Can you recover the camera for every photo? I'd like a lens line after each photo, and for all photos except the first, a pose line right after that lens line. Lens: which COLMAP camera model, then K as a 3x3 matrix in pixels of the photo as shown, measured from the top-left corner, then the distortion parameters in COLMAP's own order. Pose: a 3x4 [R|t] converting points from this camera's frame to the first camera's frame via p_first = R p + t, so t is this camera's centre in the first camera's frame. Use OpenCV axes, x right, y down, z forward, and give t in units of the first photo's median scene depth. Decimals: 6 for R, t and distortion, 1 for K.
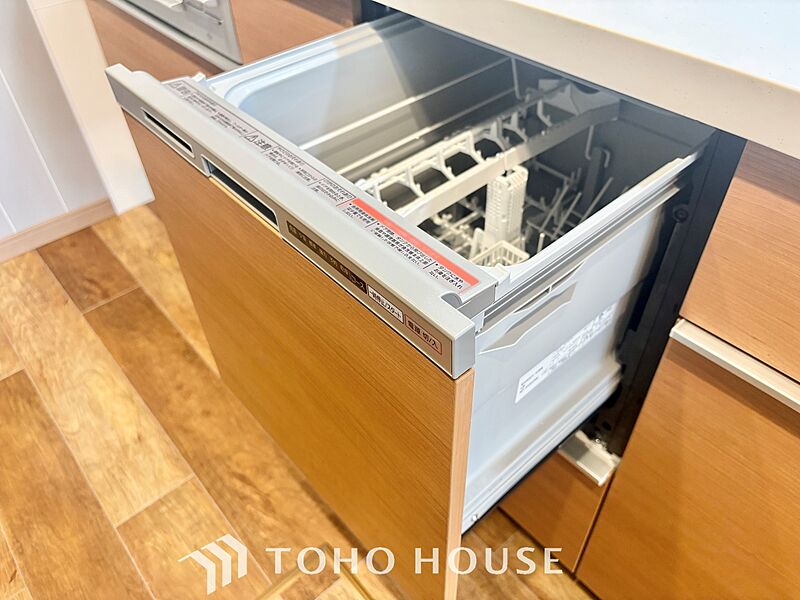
lens RADIAL K [[611.3, 0, 400.3], [0, 611.3, 300.1], [0, 0, 1]] dist [0.005696, -0.001182]
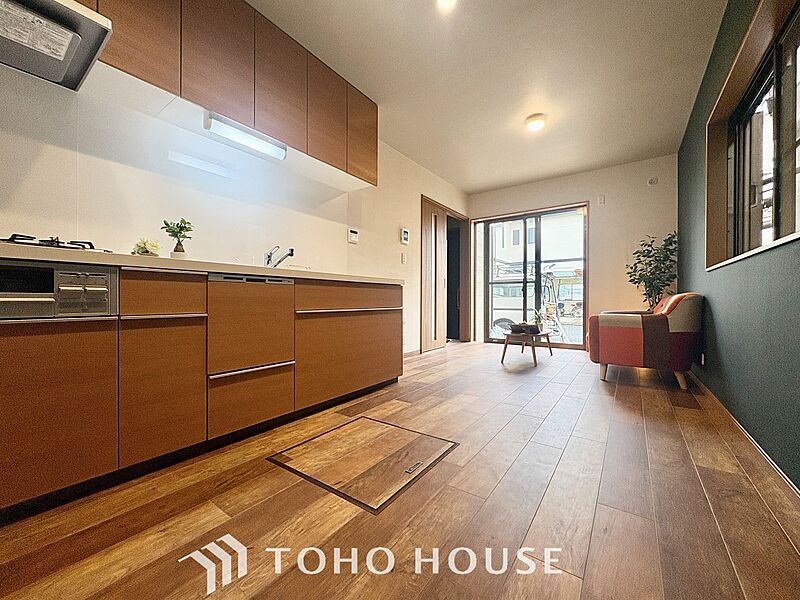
lens RADIAL K [[318.3, 0, 399.8], [0, 318.3, 300.3], [0, 0, 1]] dist [-0.000812, 0.000158]
pose [[-0.223342, 0.028131, 0.974334, -1.283915], [0.677140, 0.723490, 0.134330, 0.101131], [-0.701142, 0.689762, -0.180634, 0.327941]]
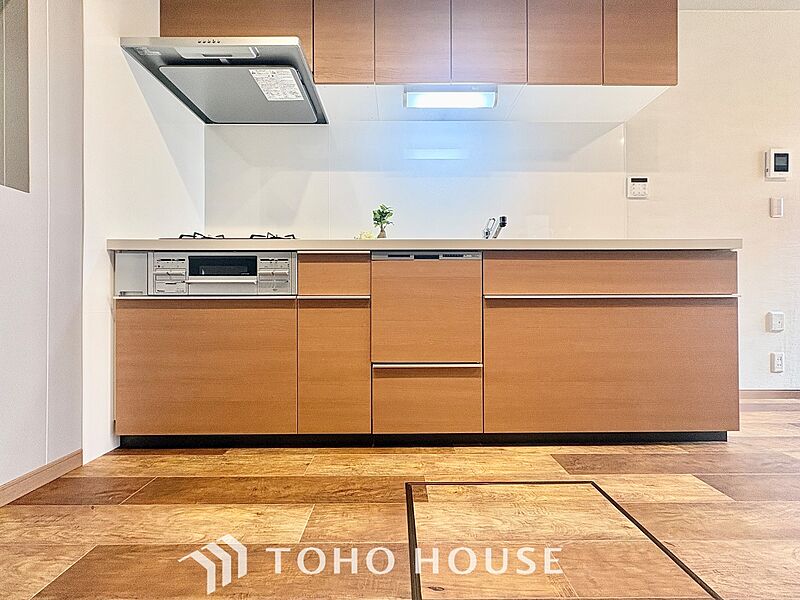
lens RADIAL K [[318.3, 0, 400.1], [0, 318.3, 301.1], [0, 0, 1]] dist [-0.000812, 0.000158]
pose [[0.655512, 0.029950, 0.754591, -0.756609], [0.509812, 0.719611, -0.471435, 0.372308], [-0.557131, 0.693731, 0.456445, 0.122886]]
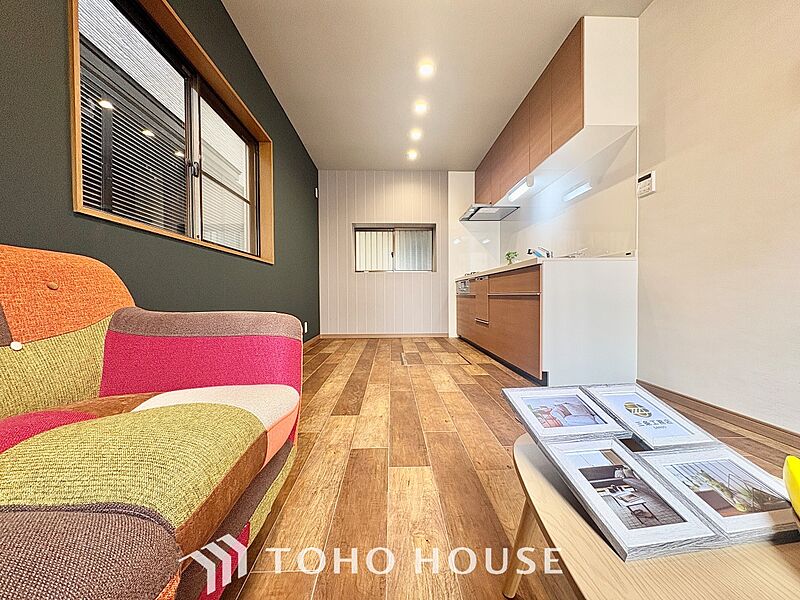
lens RADIAL K [[318.3, 0, 400.2], [0, 318.3, 300.5], [0, 0, 1]] dist [-0.000812, 0.000158]
pose [[0.772444, 0.034775, -0.634130, 1.245376], [-0.450435, 0.733895, -0.508436, 1.615984], [0.447704, 0.678372, 0.582556, -1.283402]]
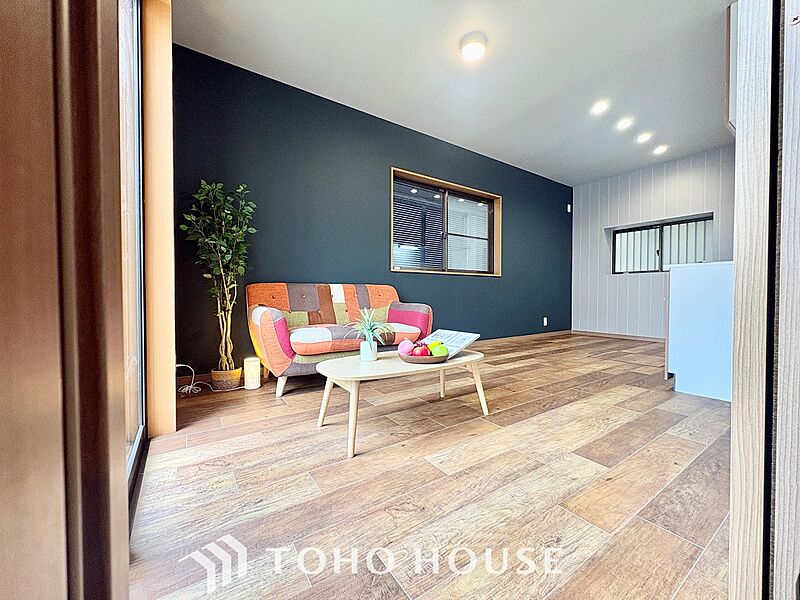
lens RADIAL K [[318.3, 0, 404.7], [0, 318.3, 300.7], [0, 0, 1]] dist [-0.000812, 0.000158]
pose [[-0.116316, 0.048146, -0.992045, 2.637126], [-0.684061, 0.720277, 0.115162, 1.217196], [0.720091, 0.692014, -0.050845, -0.956535]]
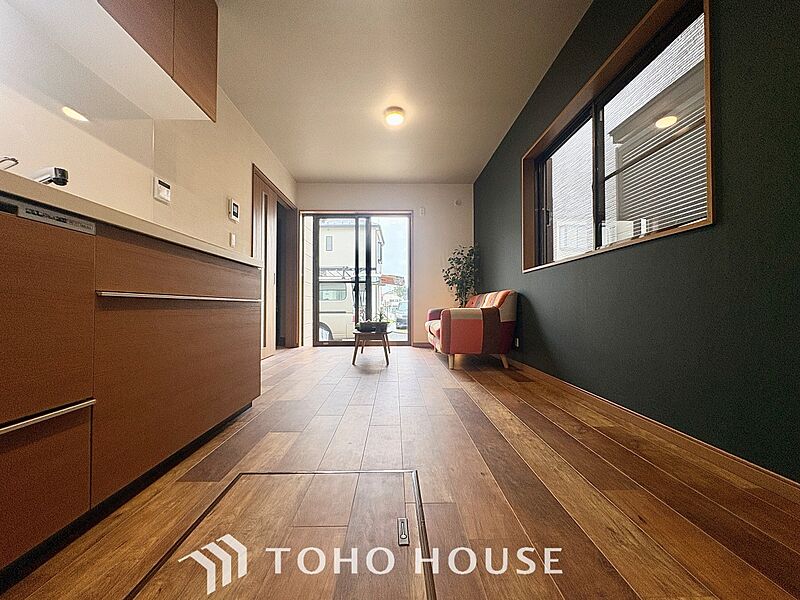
lens RADIAL K [[318.3, 0, 399.2], [0, 318.3, 299.5], [0, 0, 1]] dist [-0.000812, 0.000158]
pose [[-0.762849, 0.045085, 0.645003, -0.706915], [0.463377, 0.733844, 0.496744, -0.015884], [-0.450936, 0.677820, -0.580703, 0.544072]]
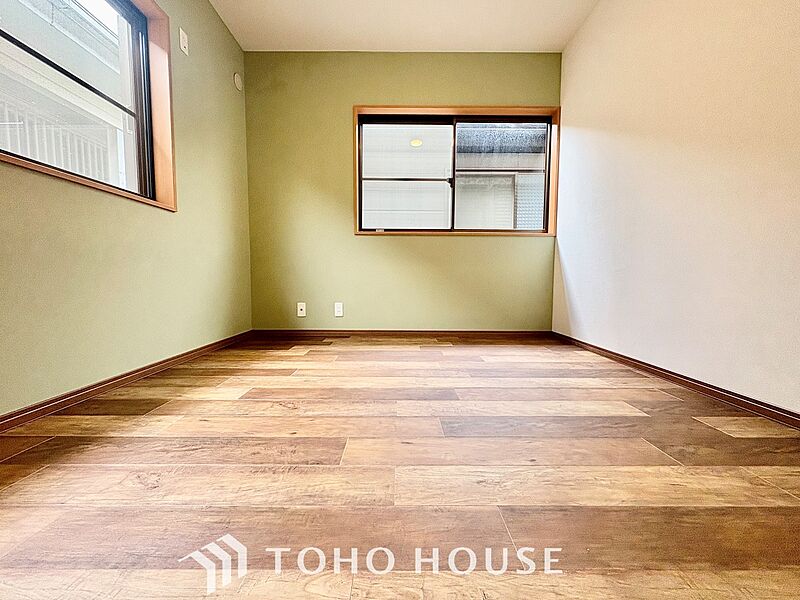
lens RADIAL K [[318.3, 0, 398.4], [0, 318.3, 300.8], [0, 0, 1]] dist [-0.000812, 0.000158]
pose [[-0.652930, 0.080073, -0.753174, -0.025471], [-0.508948, 0.690064, 0.514572, -0.554199], [0.560942, 0.719306, -0.409810, 1.208945]]
